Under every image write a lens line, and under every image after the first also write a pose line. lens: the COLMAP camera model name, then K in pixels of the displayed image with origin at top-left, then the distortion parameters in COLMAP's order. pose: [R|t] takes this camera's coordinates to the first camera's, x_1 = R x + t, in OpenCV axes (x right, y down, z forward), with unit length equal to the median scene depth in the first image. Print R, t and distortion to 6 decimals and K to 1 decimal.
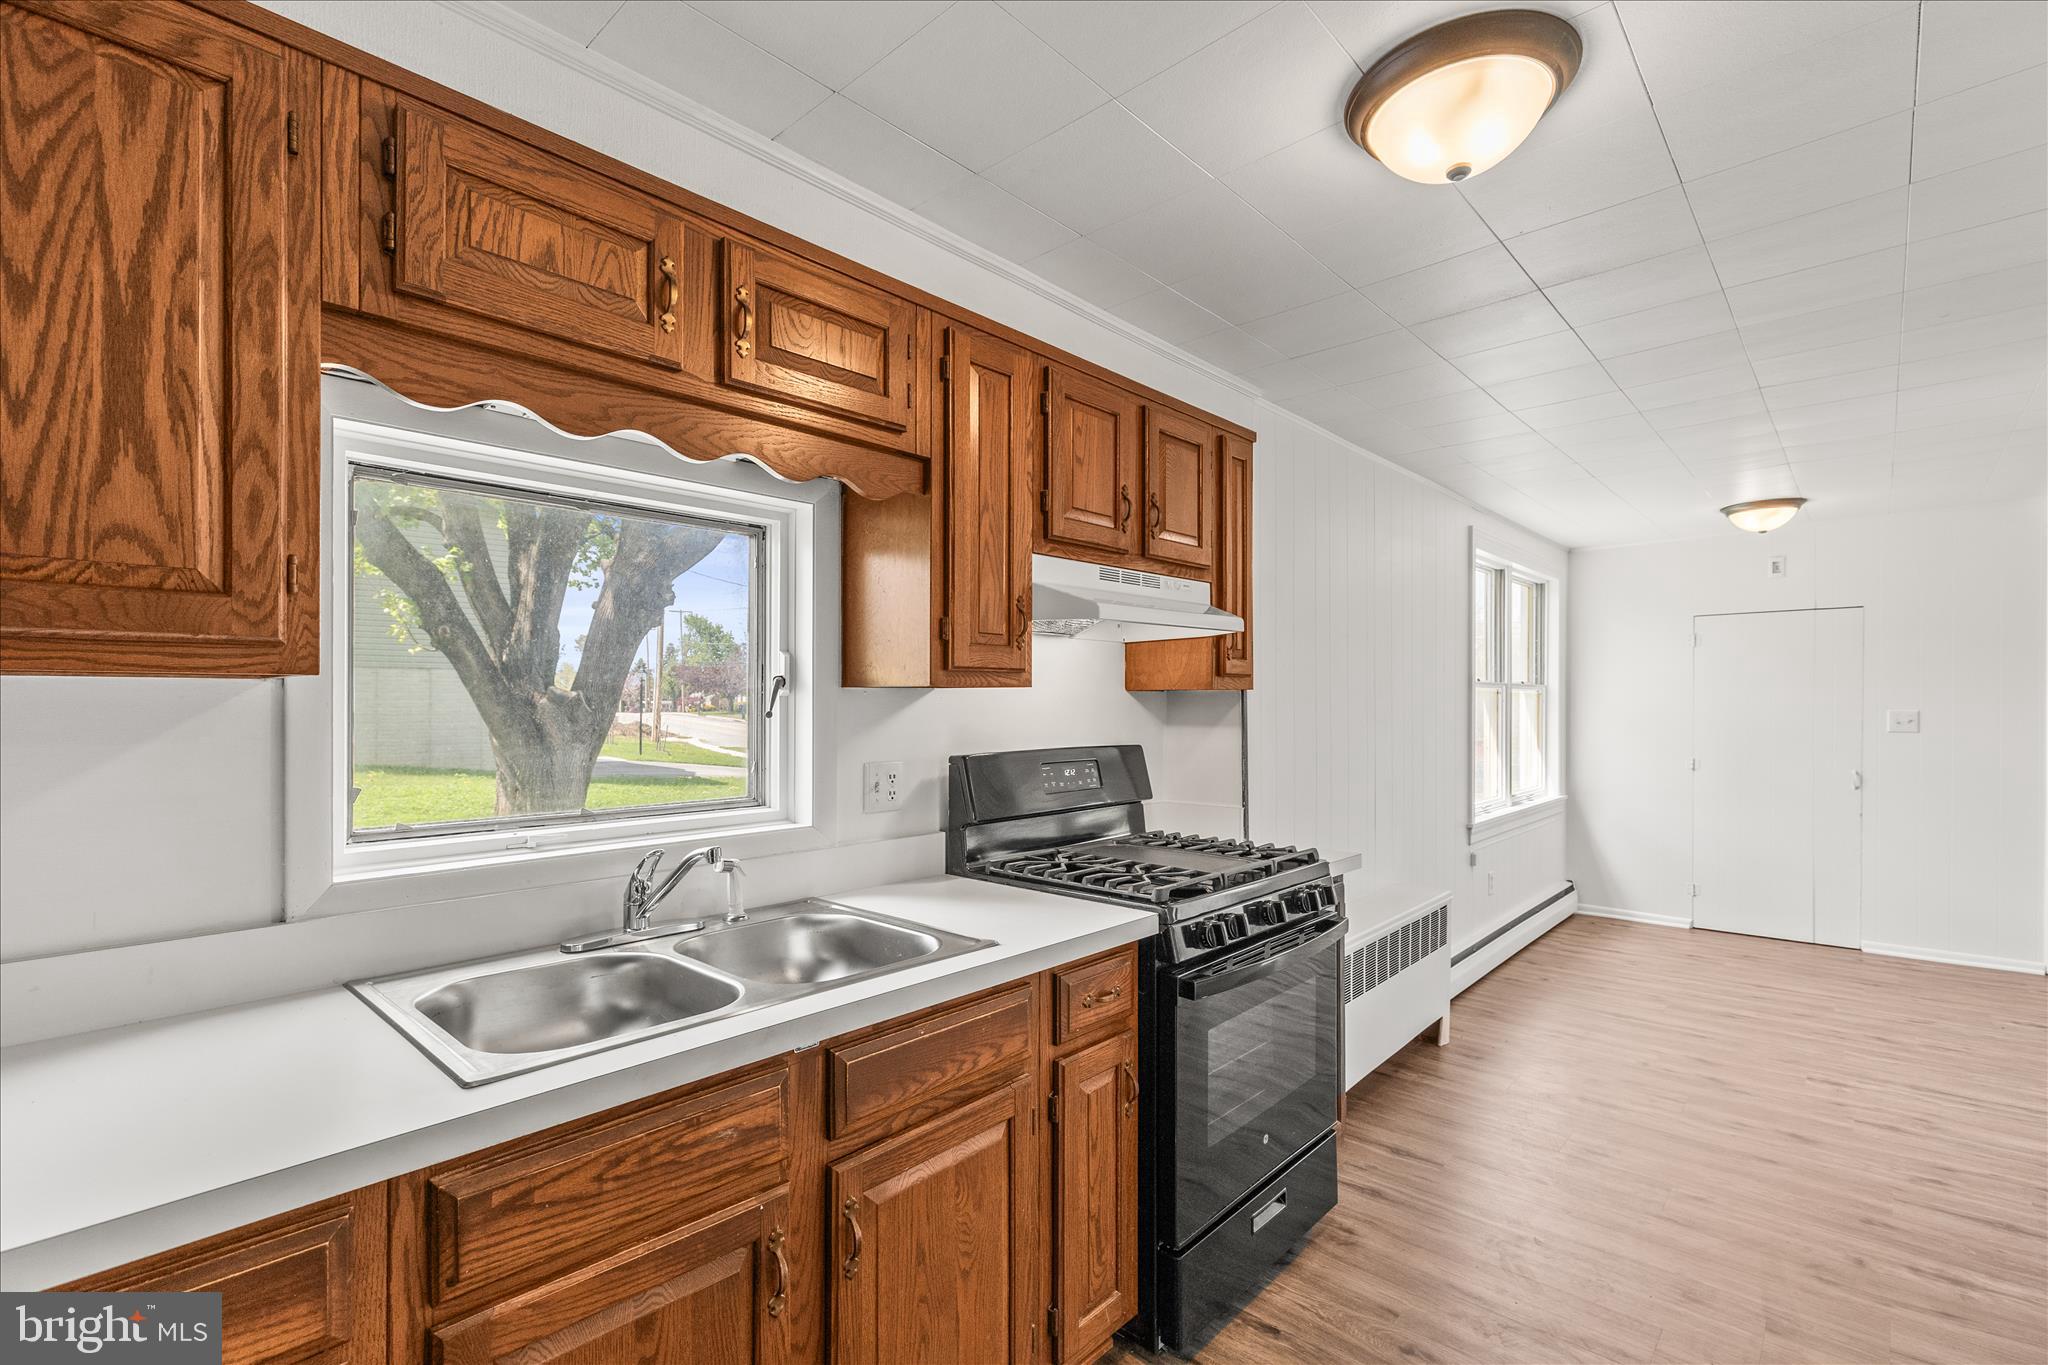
lens RADIAL K [[939.3, 0, 994.9], [0, 939.3, 690.2], [0, 0, 1]] dist [-0.003921, 0.000296]
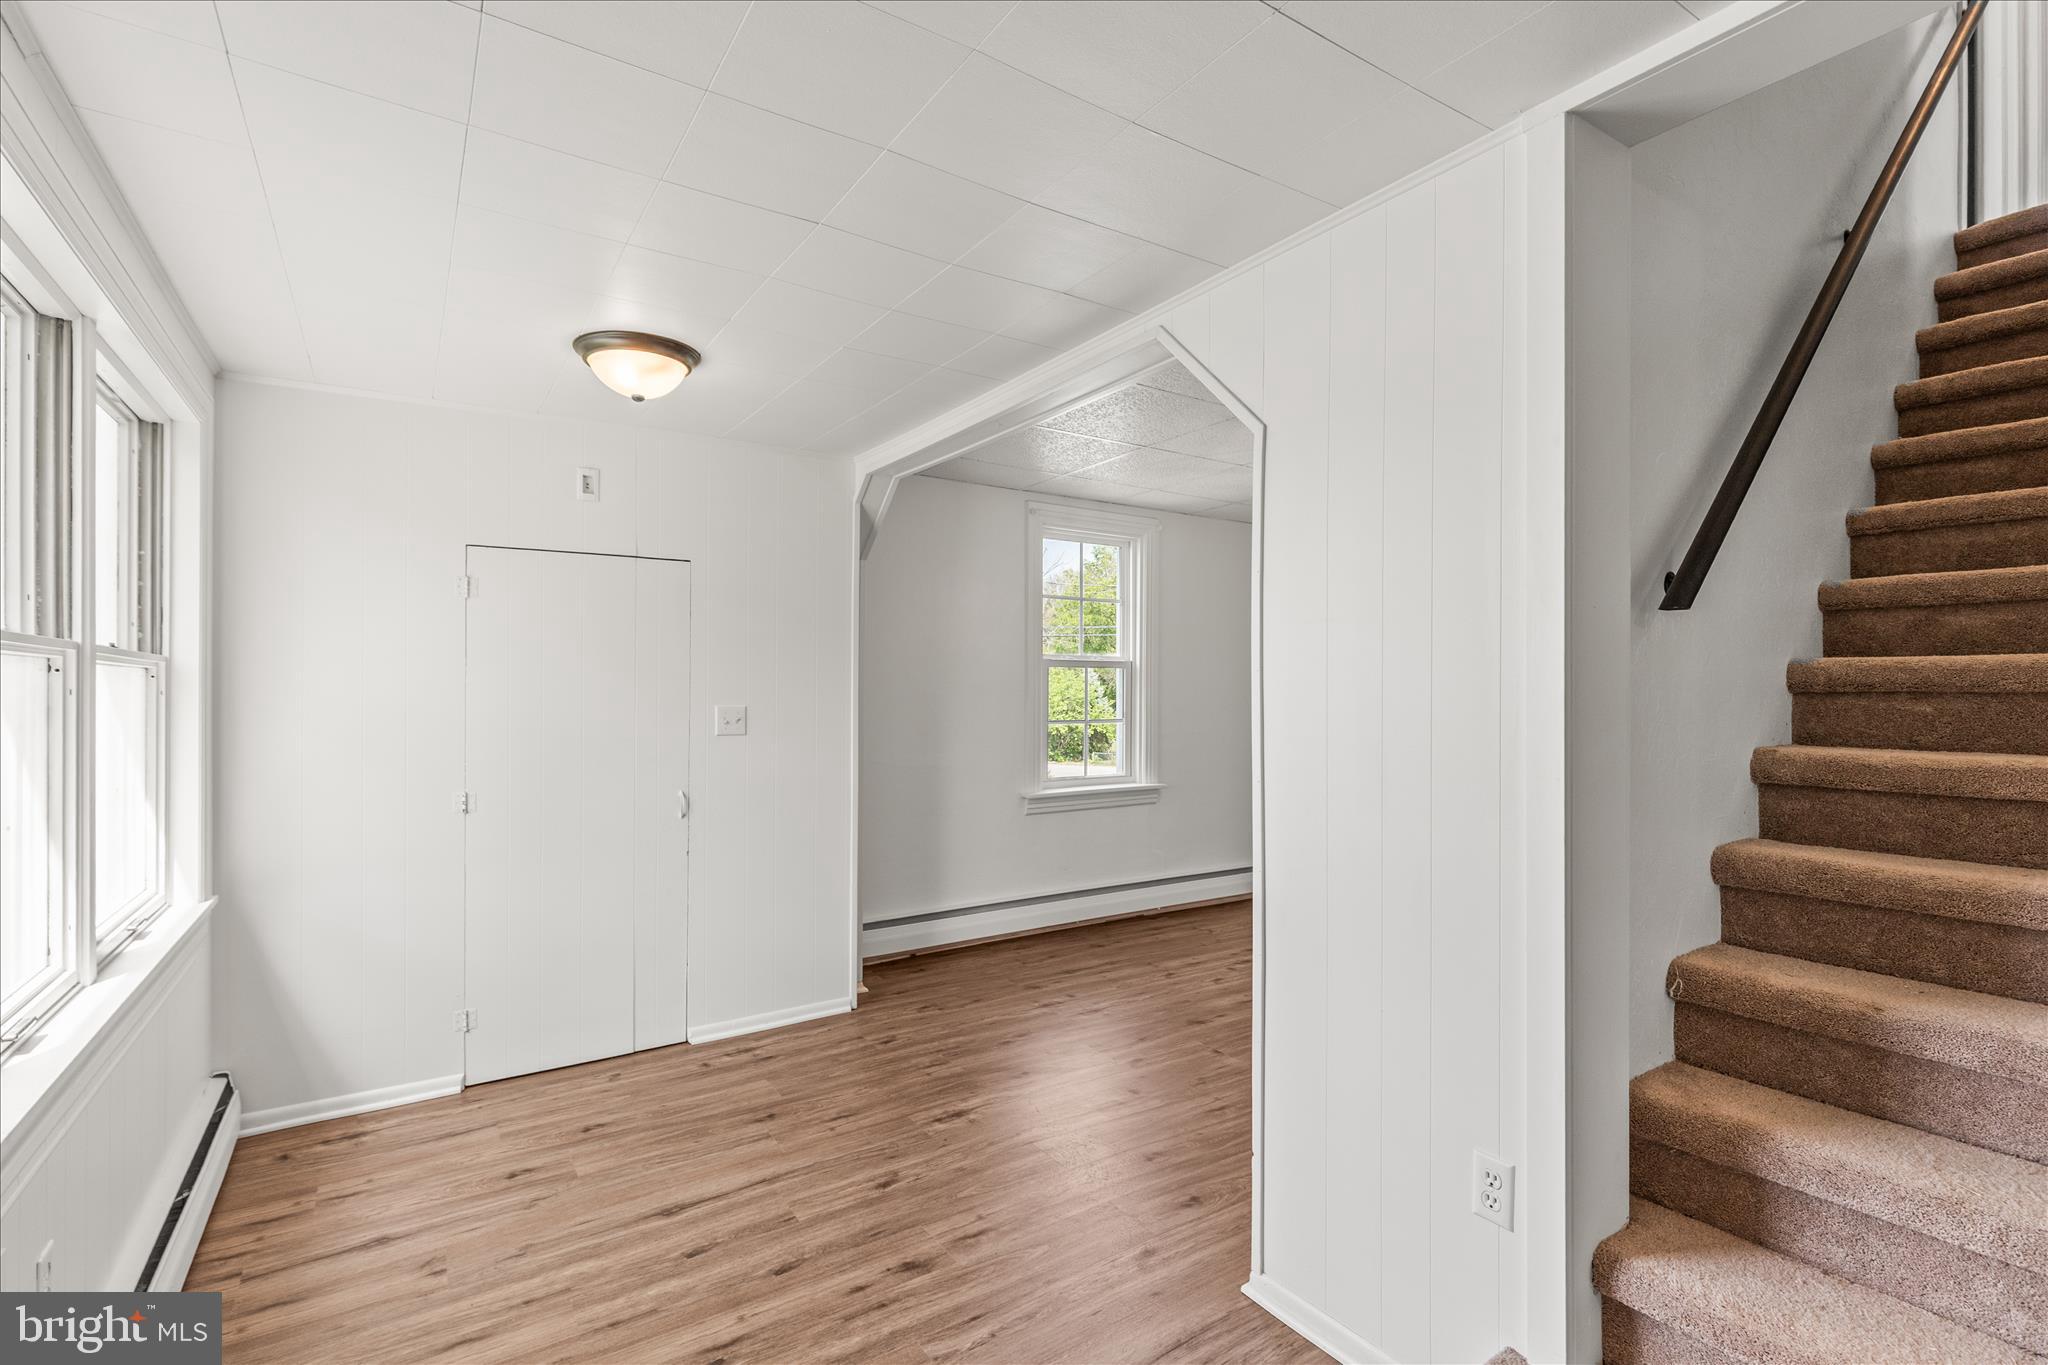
lens RADIAL K [[933.7, 0, 1025.9], [0, 933.7, 700.7], [0, 0, 1]] dist [0.000326, 0.000085]
pose [[0.216738, -0.009537, 0.976183, 0.398808], [-0.012898, 0.999837, 0.012632, 0.007025], [-0.976145, -0.015328, 0.216579, 0.824194]]
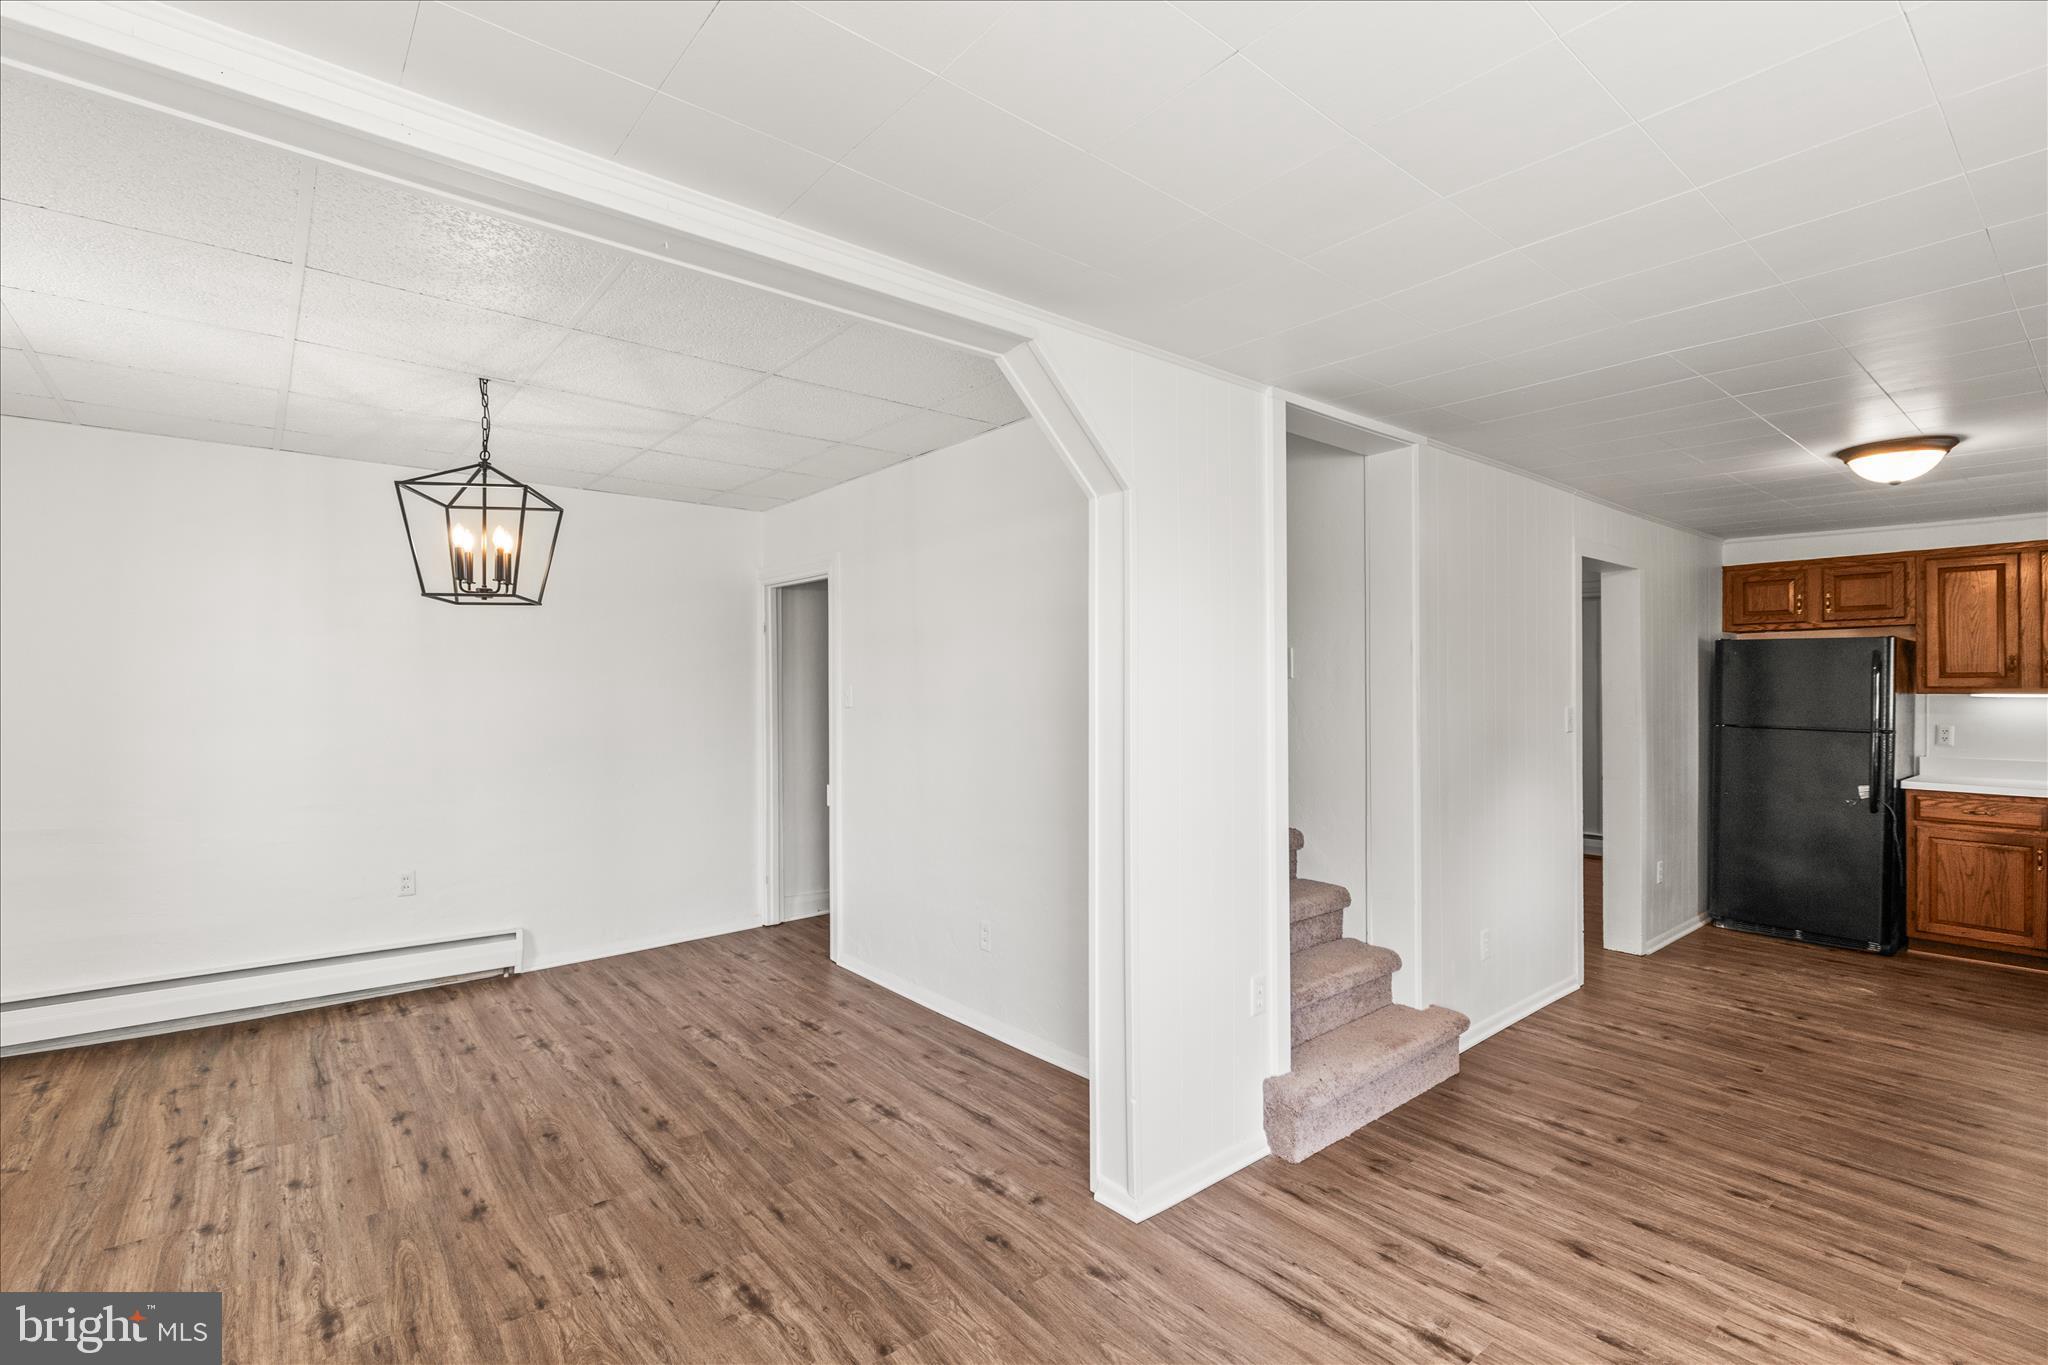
lens RADIAL K [[926.7, 0, 1013.3], [0, 926.7, 683.7], [0, 0, 1]] dist [0.000423, -0.000007]
pose [[-0.991293, -0.000024, 0.131672, 0.990273], [-0.002442, 0.999831, -0.018203, 0.004158], [-0.131649, -0.018366, -0.991126, 1.490836]]
